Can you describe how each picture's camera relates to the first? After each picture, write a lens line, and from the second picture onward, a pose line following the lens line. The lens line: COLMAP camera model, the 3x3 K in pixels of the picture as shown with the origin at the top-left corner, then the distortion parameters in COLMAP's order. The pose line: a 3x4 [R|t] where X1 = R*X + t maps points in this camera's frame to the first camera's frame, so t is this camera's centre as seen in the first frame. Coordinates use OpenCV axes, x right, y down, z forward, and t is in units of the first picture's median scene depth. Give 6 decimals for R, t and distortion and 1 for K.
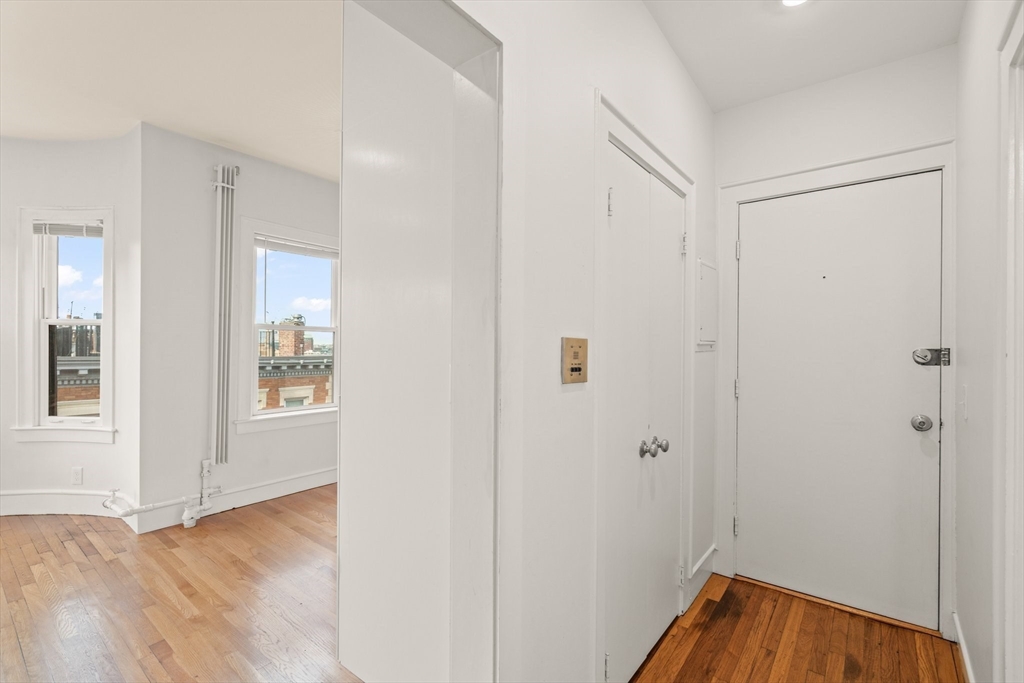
lens RADIAL K [[462.0, 0, 502.1], [0, 462.0, 348.7], [0, 0, 1]] dist [-0.006145, 0.003240]
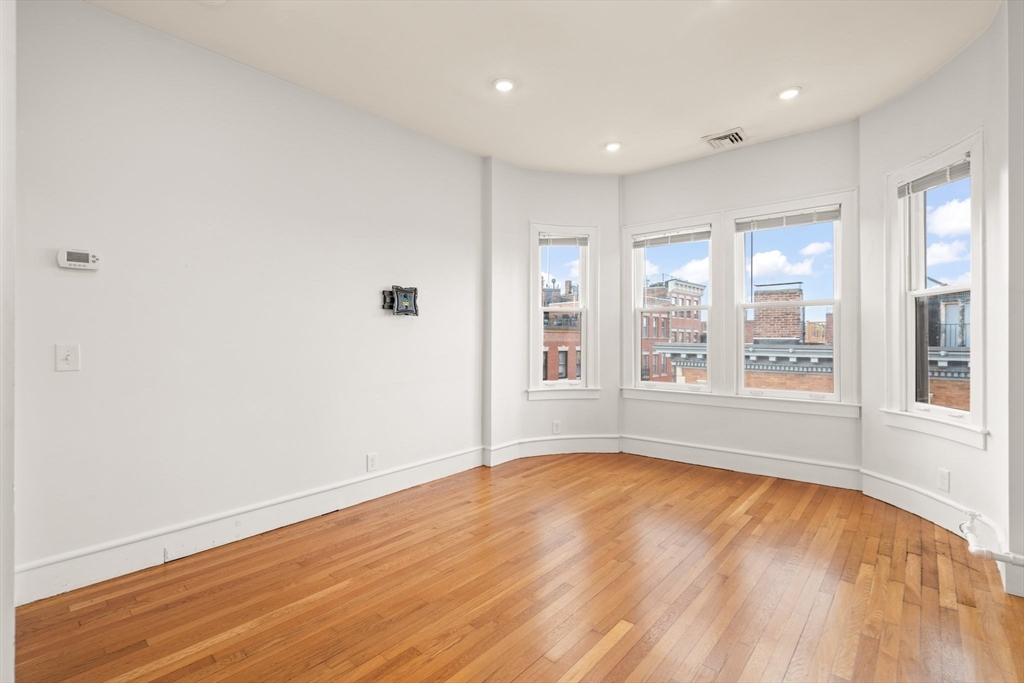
lens RADIAL K [[462.0, 0, 513.3], [0, 462.0, 340.9], [0, 0, 1]] dist [-0.006145, 0.003240]
pose [[-0.043779, -0.009564, -0.998995, -0.080652], [-0.003533, 0.999949, -0.009418, 0.042667], [0.999035, 0.003117, -0.043810, 0.285150]]
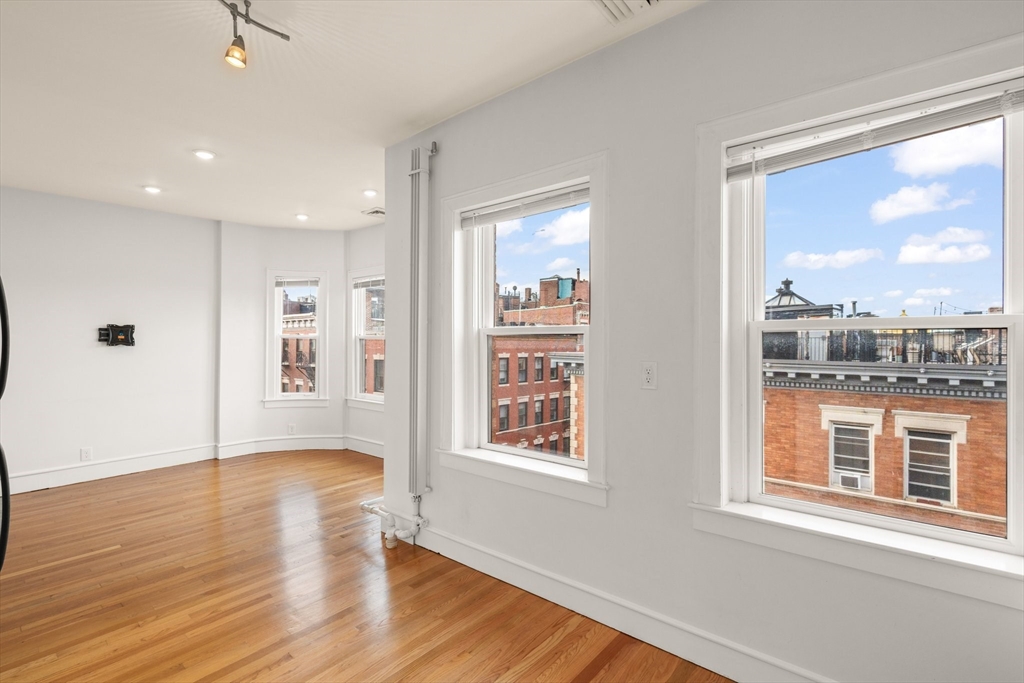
lens RADIAL K [[462.0, 0, 509.6], [0, 462.0, 341.9], [0, 0, 1]] dist [-0.006145, 0.003240]
pose [[-0.025461, -0.016007, -0.999548, 0.258725], [-0.008477, 0.999839, -0.015796, -0.021670], [0.999640, 0.008071, -0.025593, 1.196408]]
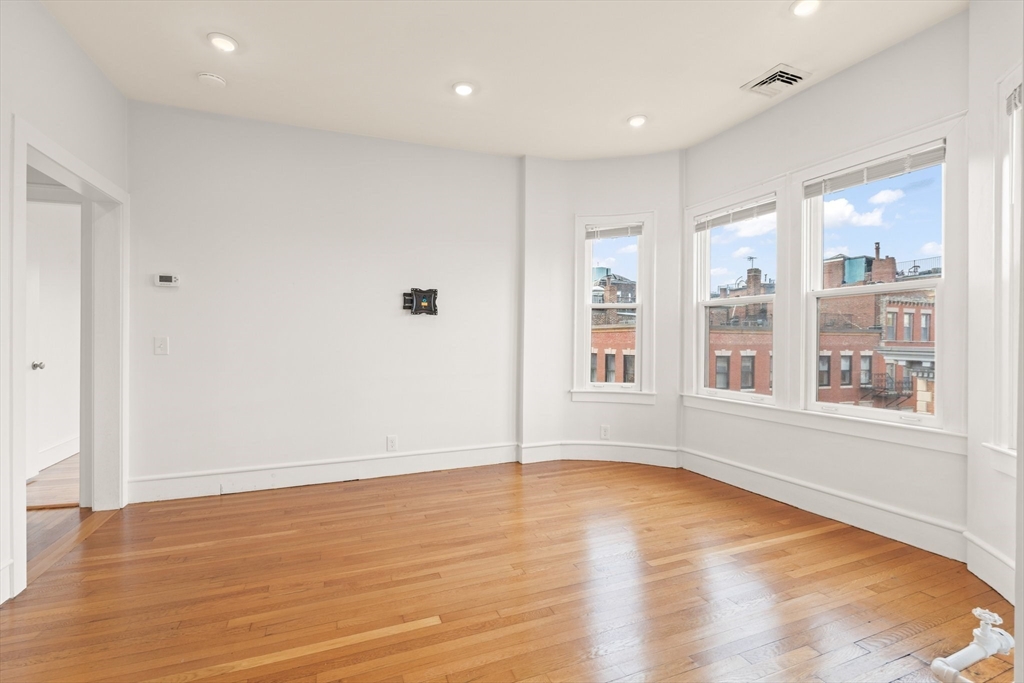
lens RADIAL K [[462.0, 0, 509.4], [0, 462.0, 344.5], [0, 0, 1]] dist [-0.006145, 0.003240]
pose [[-0.490834, -0.009721, -0.871199, -0.206569], [-0.015816, 0.999872, -0.002246, 0.049801], [0.871110, 0.012676, -0.490925, 0.737663]]
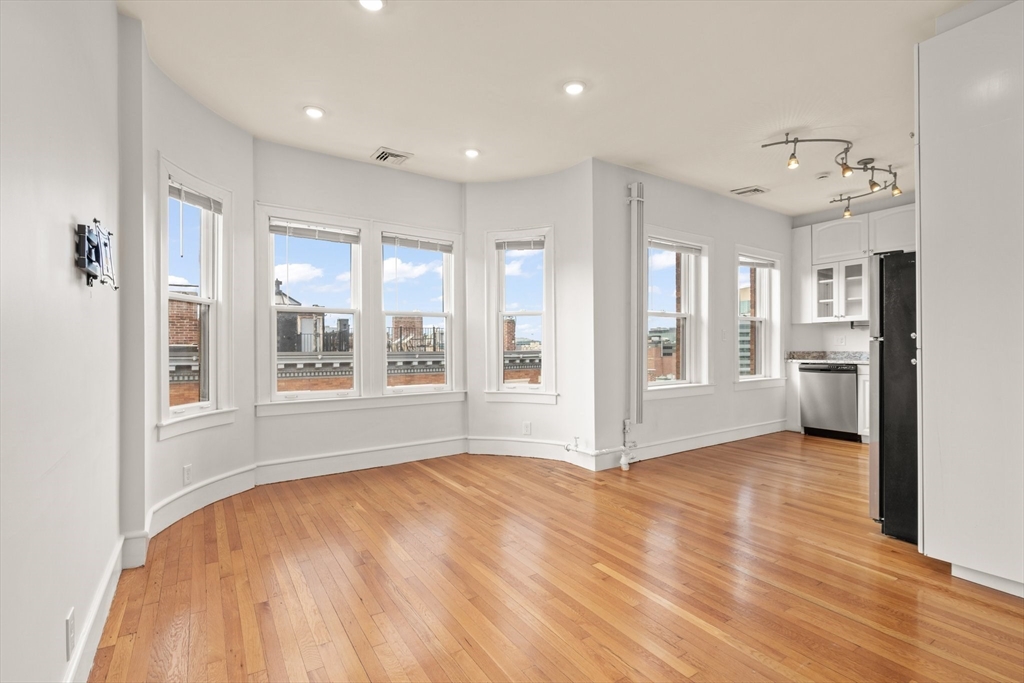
lens RADIAL K [[462.0, 0, 518.6], [0, 462.0, 349.5], [0, 0, 1]] dist [-0.006145, 0.003240]
pose [[0.950152, -0.011417, -0.311578, -0.529546], [0.013230, 0.999906, 0.003707, 0.042524], [0.311507, -0.007645, 0.950213, -0.289869]]
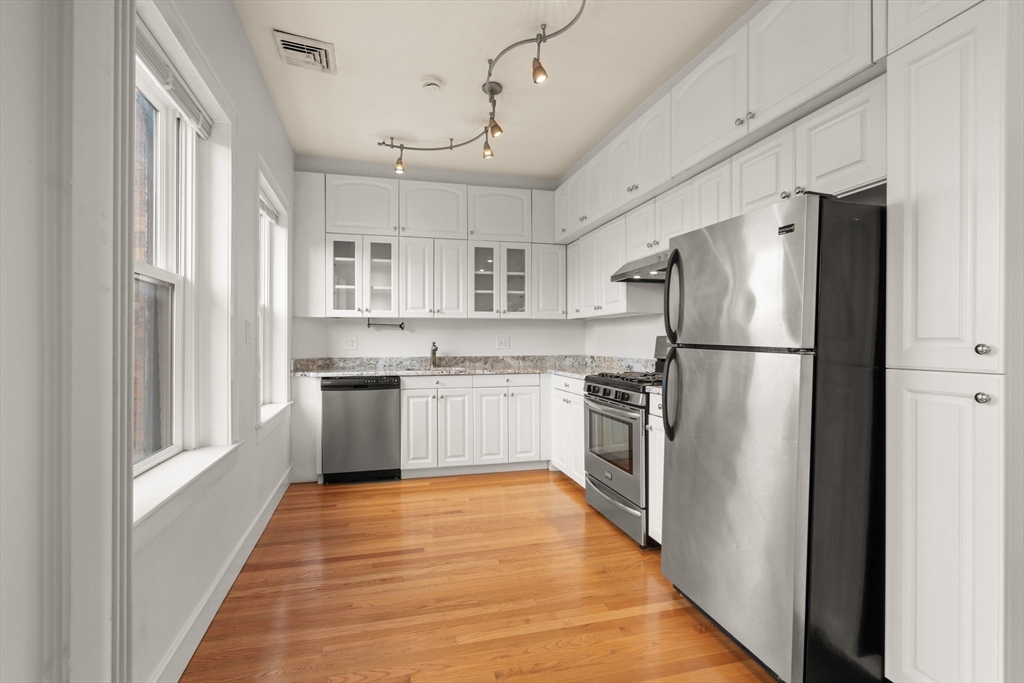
lens RADIAL K [[462.0, 0, 509.9], [0, 462.0, 340.9], [0, 0, 1]] dist [-0.006145, 0.003240]
pose [[0.581695, -0.008214, 0.813365, -0.706358], [0.009529, 0.999949, 0.003284, 0.025879], [-0.813351, 0.005840, 0.581744, 0.617175]]
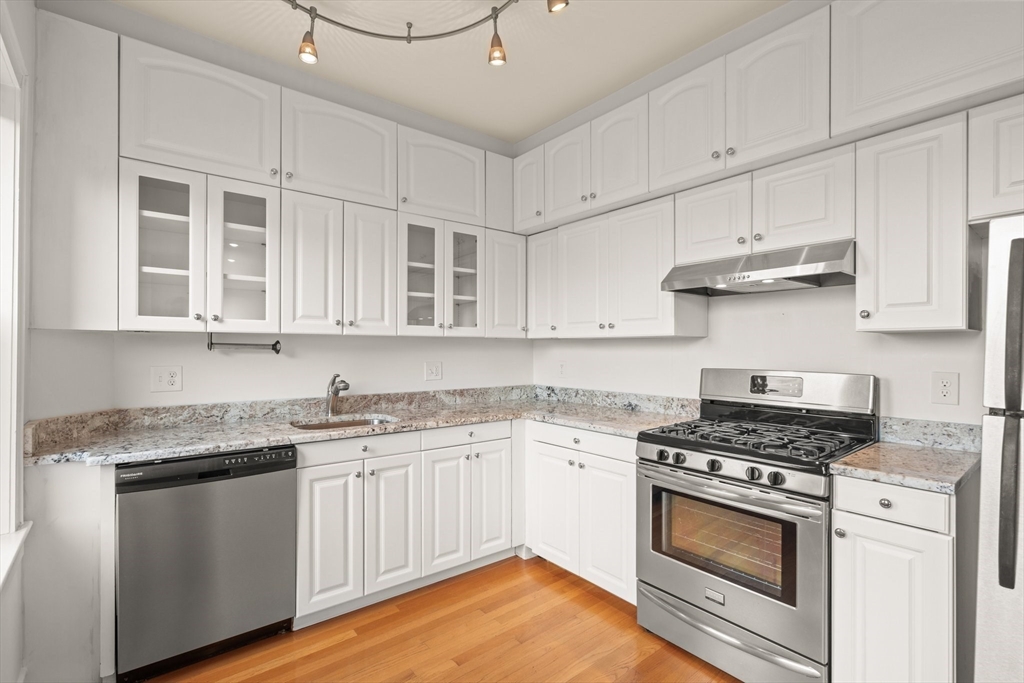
lens RADIAL K [[462.0, 0, 511.1], [0, 462.0, 347.2], [0, 0, 1]] dist [-0.006145, 0.003240]
pose [[0.202585, -0.004144, 0.979256, -0.482665], [0.003185, 0.999989, 0.003572, -0.015275], [-0.979260, 0.002395, 0.202596, 1.089637]]
